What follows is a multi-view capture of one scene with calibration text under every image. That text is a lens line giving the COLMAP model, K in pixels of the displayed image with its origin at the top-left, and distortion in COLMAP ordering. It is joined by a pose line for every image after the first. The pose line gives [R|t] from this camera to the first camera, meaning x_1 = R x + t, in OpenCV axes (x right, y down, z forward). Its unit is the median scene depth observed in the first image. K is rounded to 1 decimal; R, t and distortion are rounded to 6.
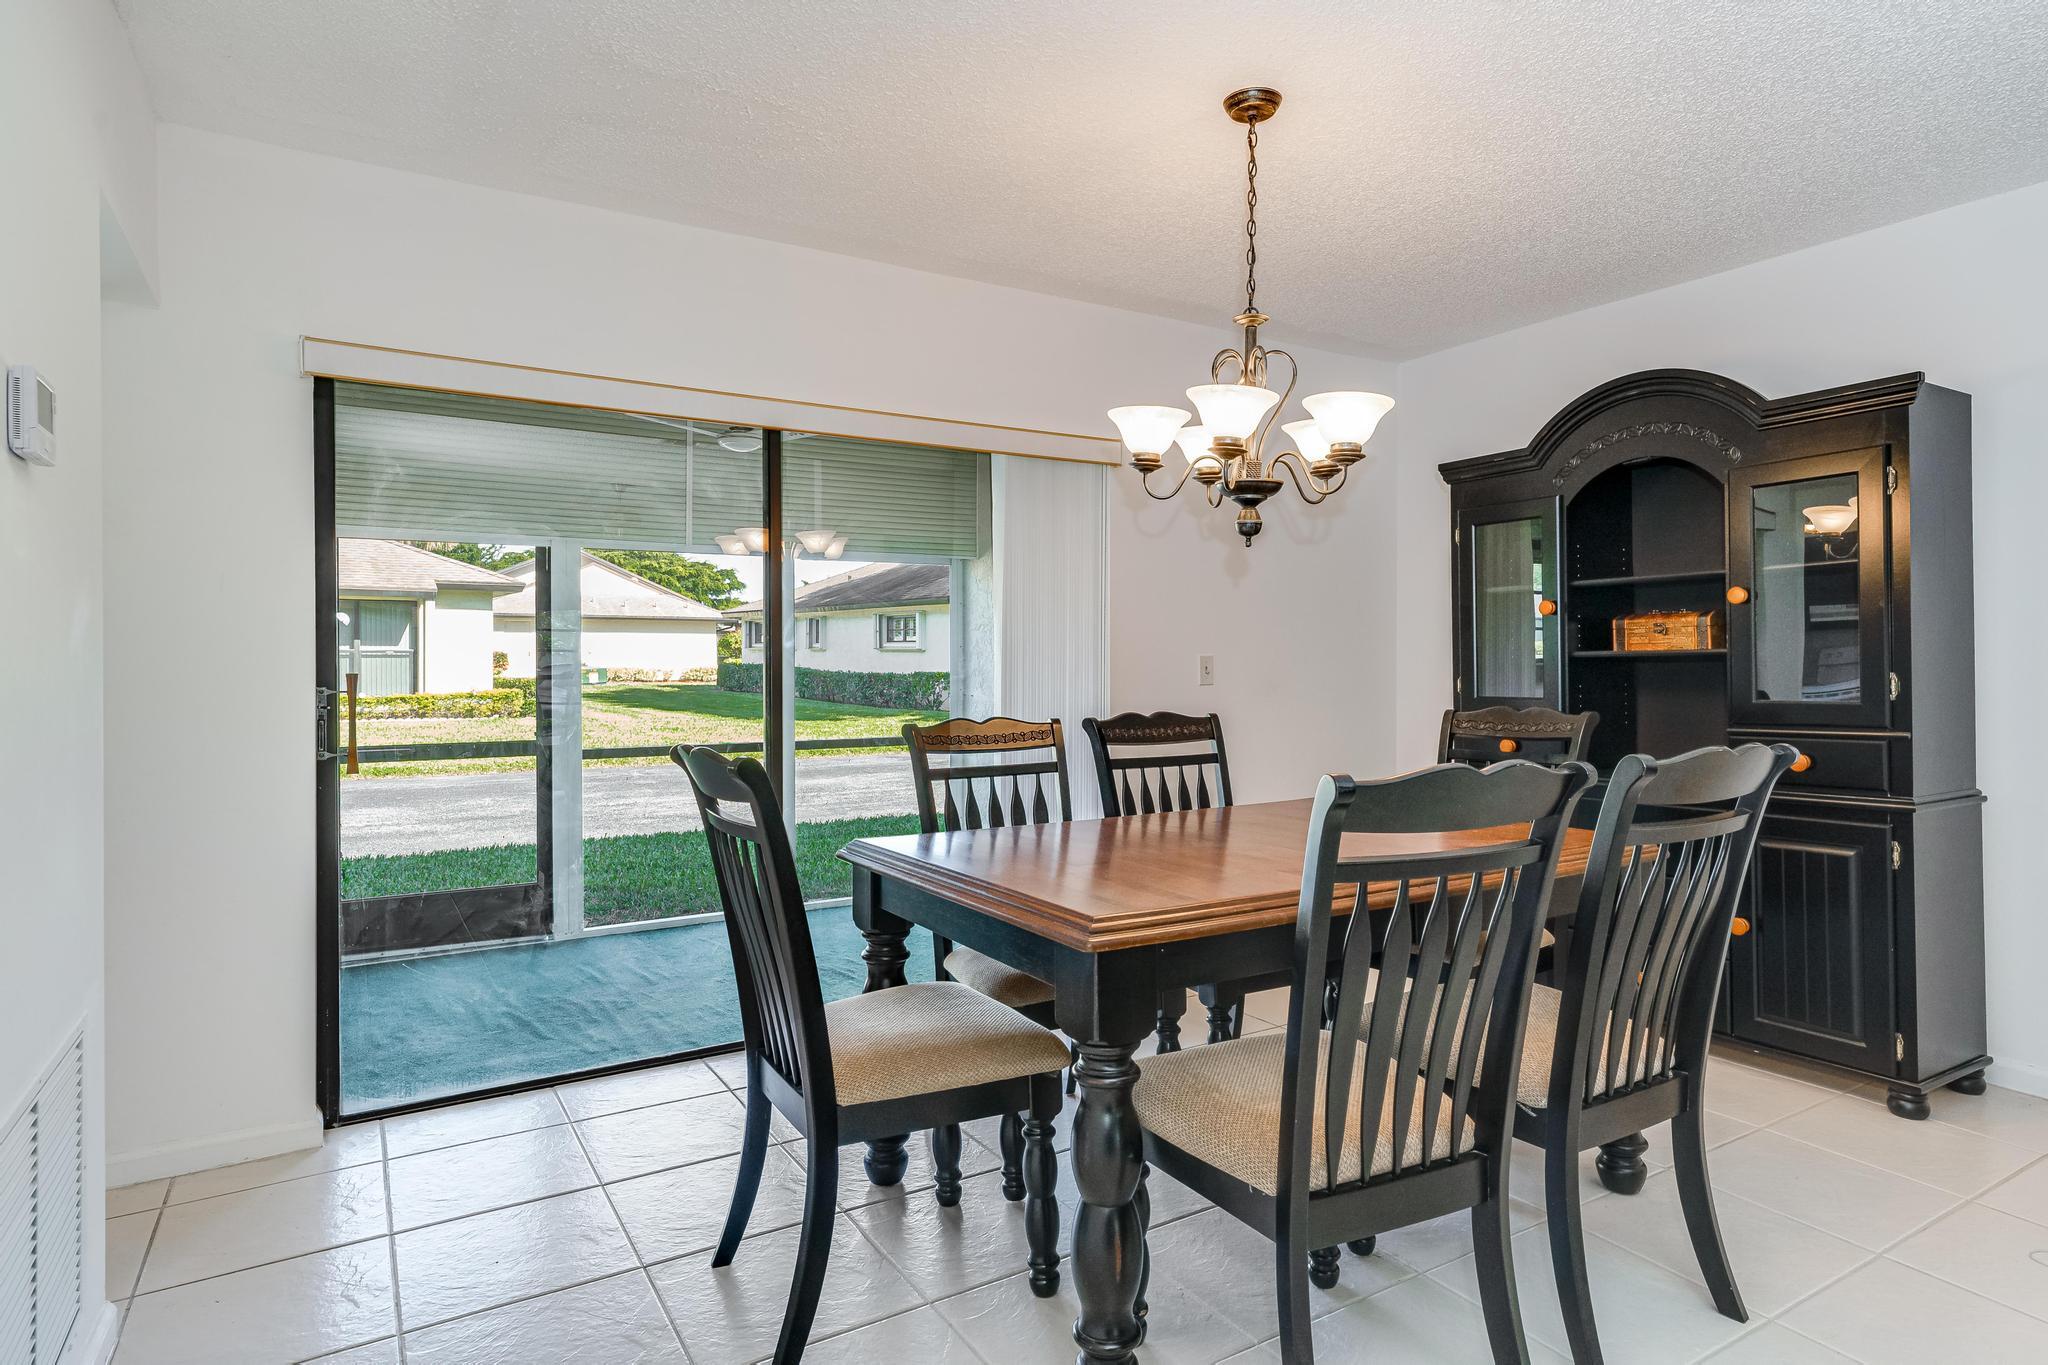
lens RADIAL K [[1123.8, 0, 1024.0], [0, 1123.8, 682.5], [0, 0, 1]] dist [0.002644, 0.000882]
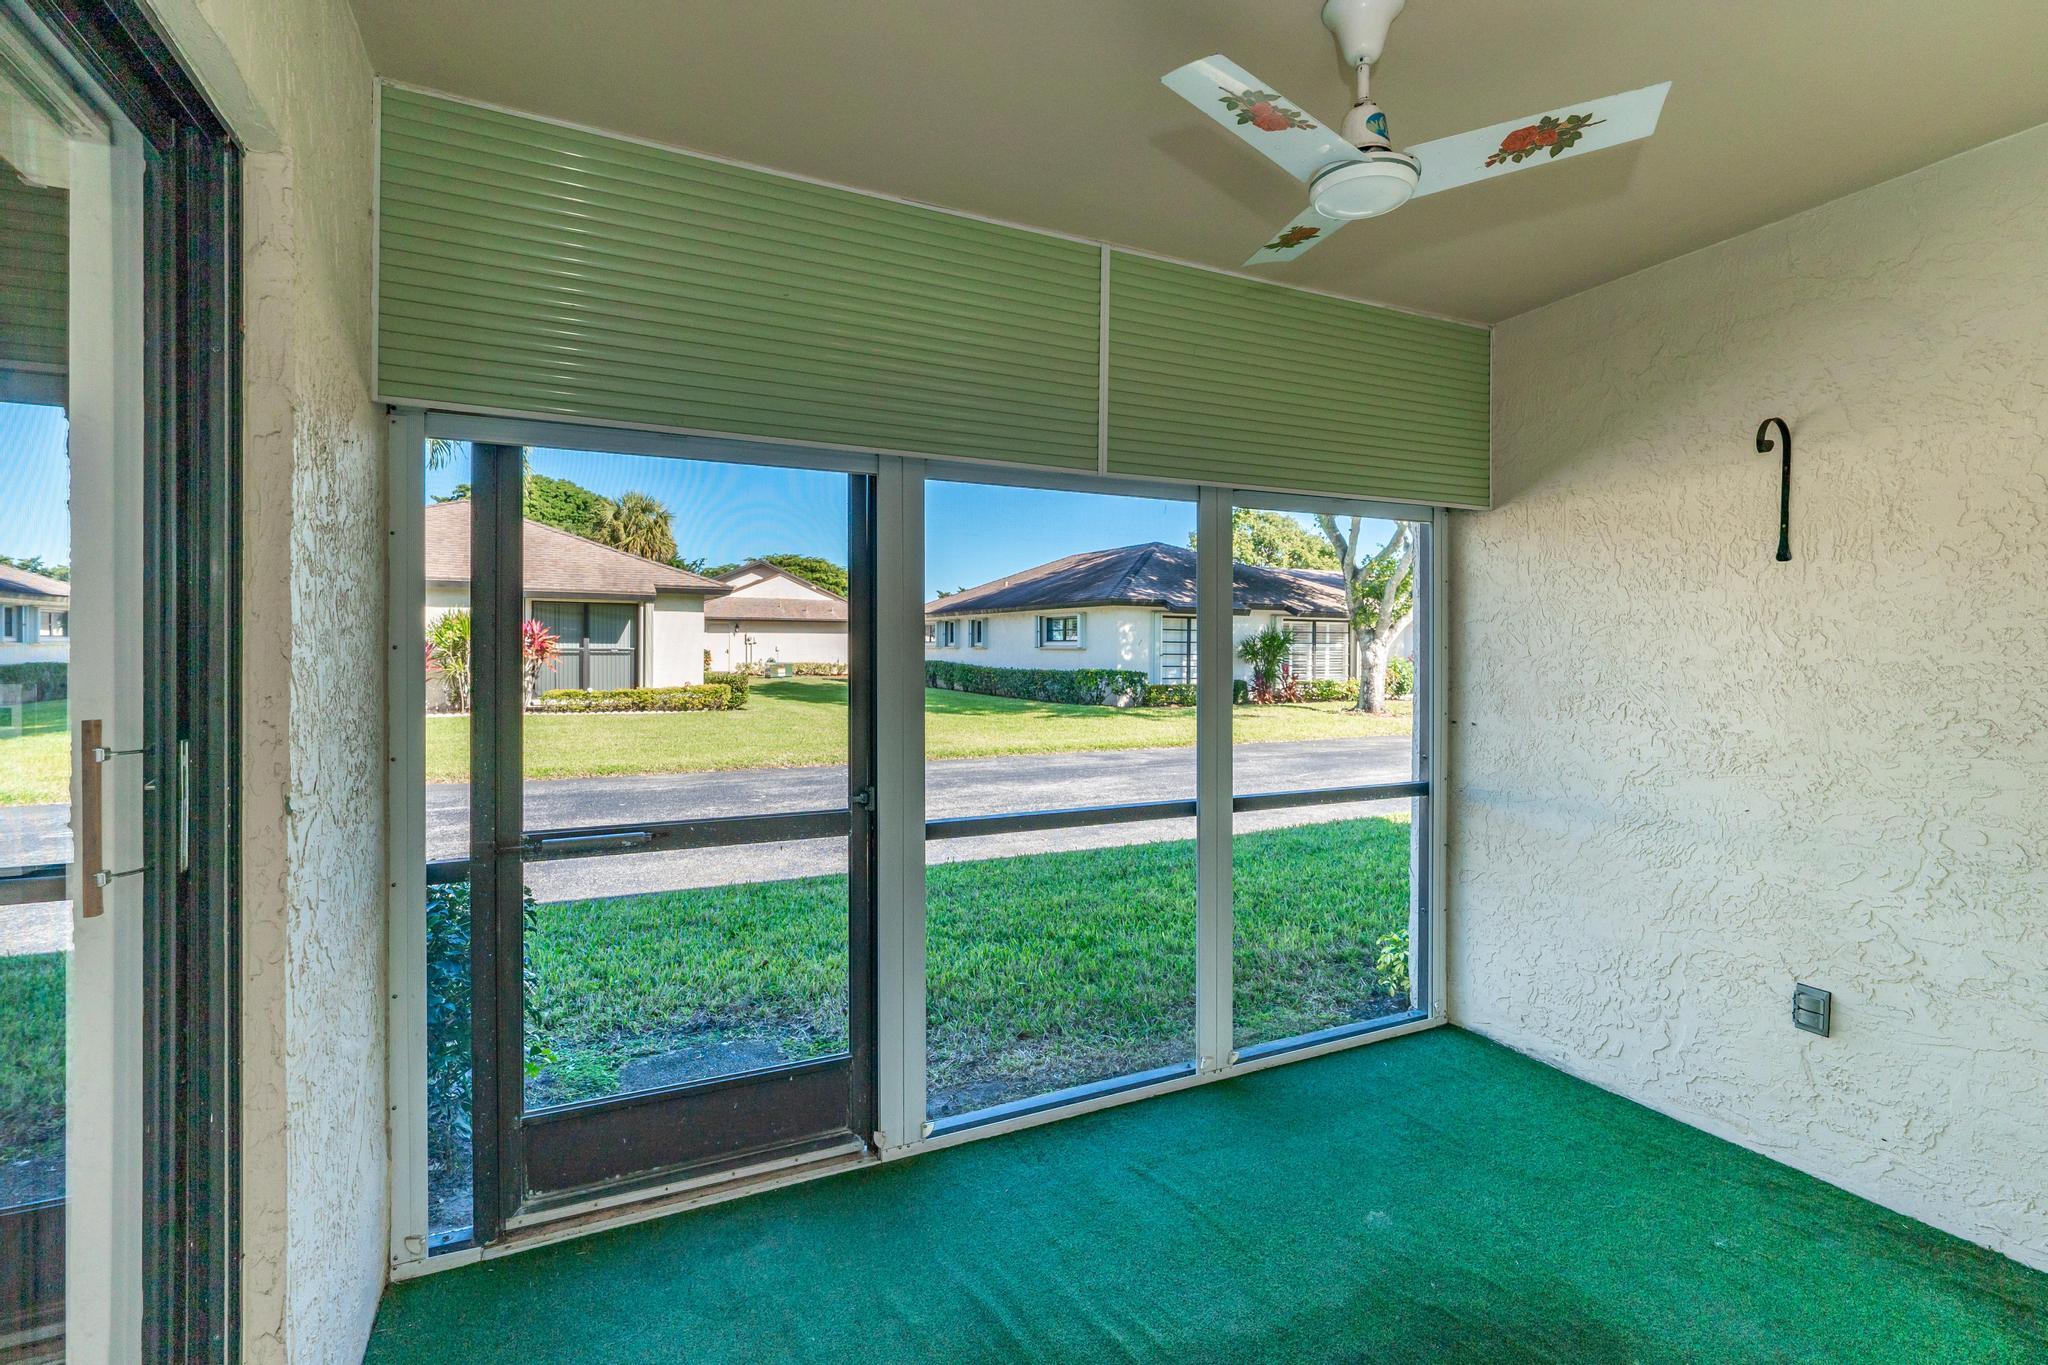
lens RADIAL K [[924.1, 0, 1023.0], [0, 924.1, 667.0], [0, 0, 1]] dist [-0.000635, -0.000099]
pose [[0.995290, 0.004228, -0.096854, -0.077669], [-0.005042, 0.999954, -0.008160, -0.005050], [0.096815, 0.008610, 0.995265, 0.138038]]
